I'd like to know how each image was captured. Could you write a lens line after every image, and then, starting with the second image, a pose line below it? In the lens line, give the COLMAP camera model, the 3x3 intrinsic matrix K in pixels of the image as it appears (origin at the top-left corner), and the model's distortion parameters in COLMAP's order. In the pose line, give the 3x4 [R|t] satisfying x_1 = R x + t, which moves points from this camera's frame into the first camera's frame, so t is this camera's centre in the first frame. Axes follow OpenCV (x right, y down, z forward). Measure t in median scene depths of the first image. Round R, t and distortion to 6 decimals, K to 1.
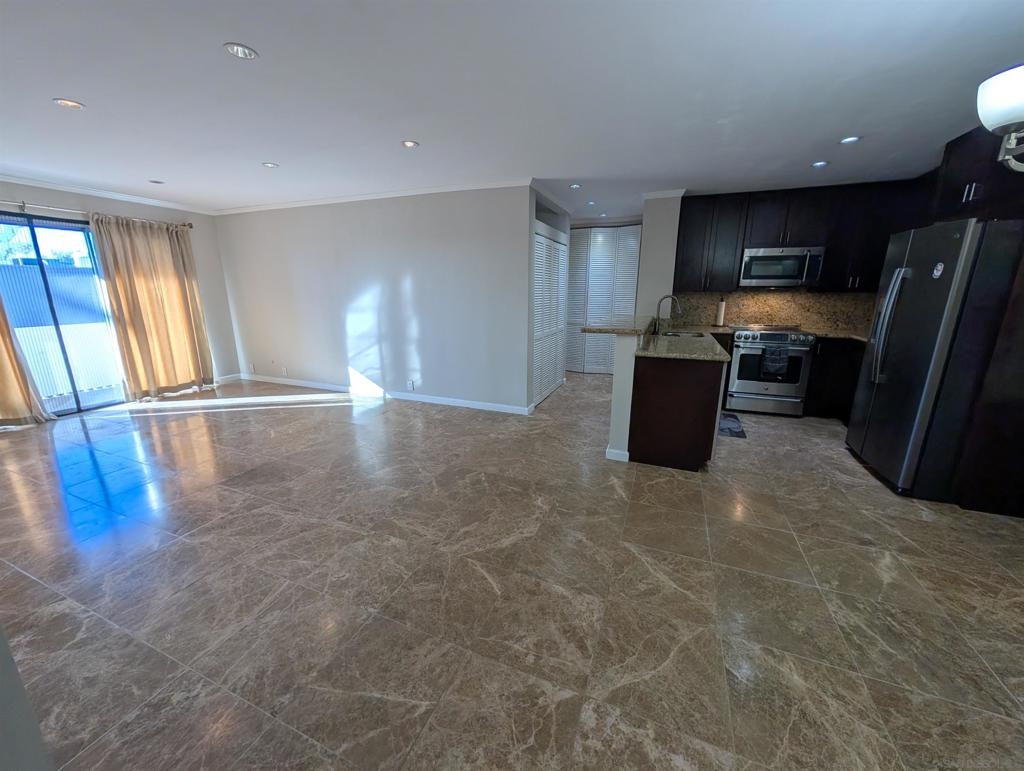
lens RADIAL K [[383.9, 0, 516.6], [0, 383.9, 384.2], [0, 0, 1]] dist [0.001681, 0.000046]
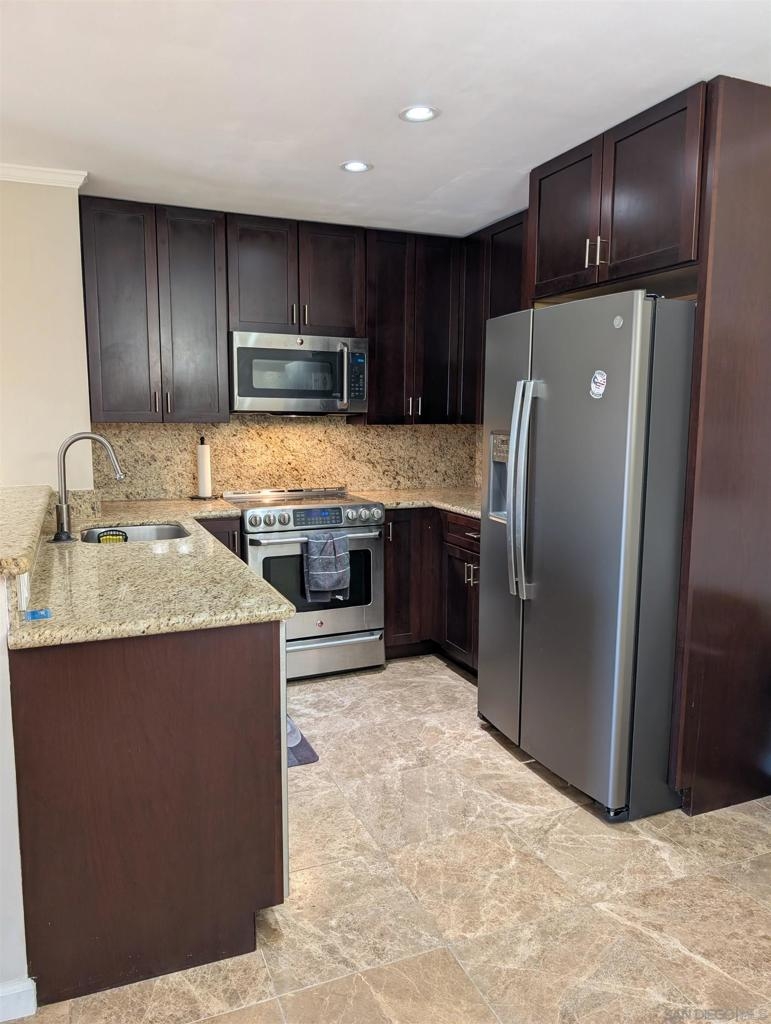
lens RADIAL K [[729.9, 0, 379.6], [0, 729.9, 514.7], [0, 0, 1]] dist [0.010167, -0.009290]
pose [[0.720920, -0.090670, 0.687062, 0.105573], [0.163979, 0.985570, -0.041996, -0.075459], [-0.673339, 0.142939, 0.725385, 0.298131]]
